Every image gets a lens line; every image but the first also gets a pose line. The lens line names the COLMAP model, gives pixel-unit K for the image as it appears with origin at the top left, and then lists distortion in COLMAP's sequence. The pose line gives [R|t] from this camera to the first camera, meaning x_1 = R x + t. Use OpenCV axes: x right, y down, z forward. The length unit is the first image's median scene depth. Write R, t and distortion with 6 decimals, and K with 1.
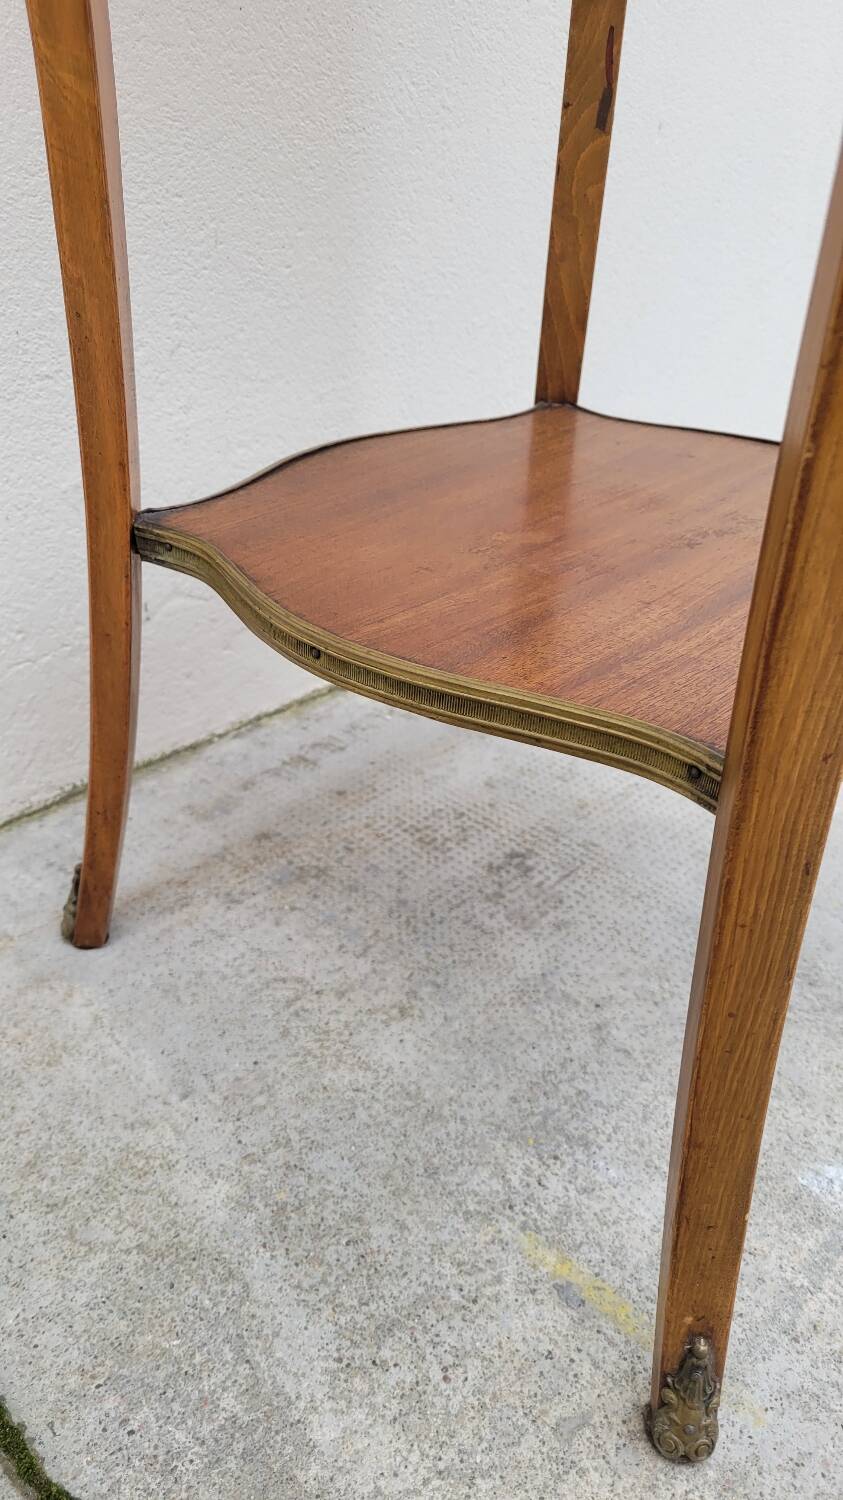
lens RADIAL K [[1130.4, 0, 432.8], [0, 1130.4, 751.7], [0, 0, 1]] dist [0.054532, -0.044058]
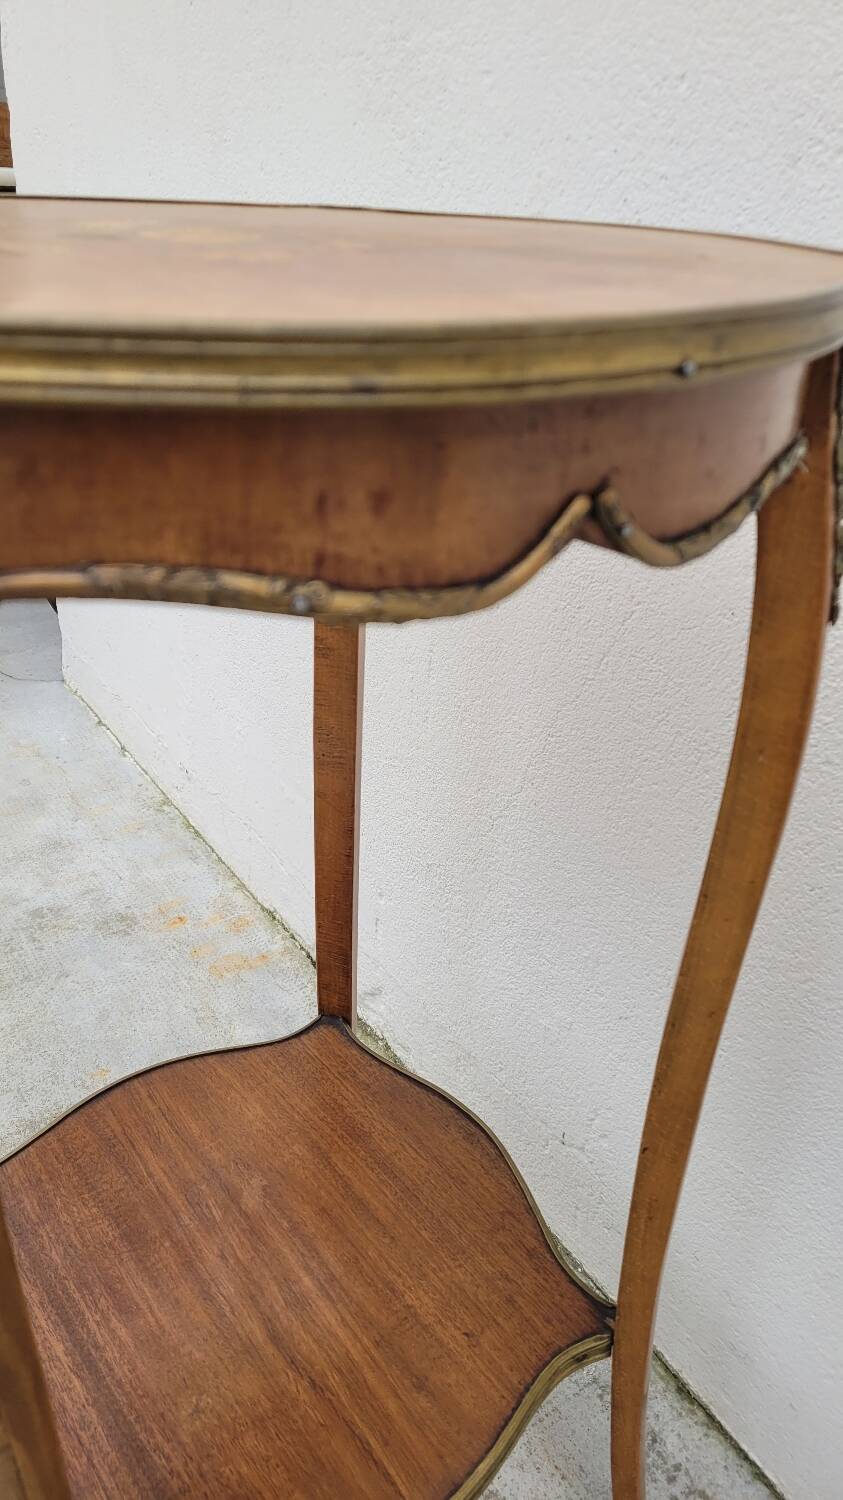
lens RADIAL K [[1130.4, 0, 418.1], [0, 1130.4, 730.2], [0, 0, 1]] dist [0.054532, -0.044058]
pose [[-0.221936, 0.399603, -0.889417, 1.067662], [-0.527392, 0.718025, 0.454199, -1.355818], [0.820123, 0.569874, 0.051392, 0.740438]]
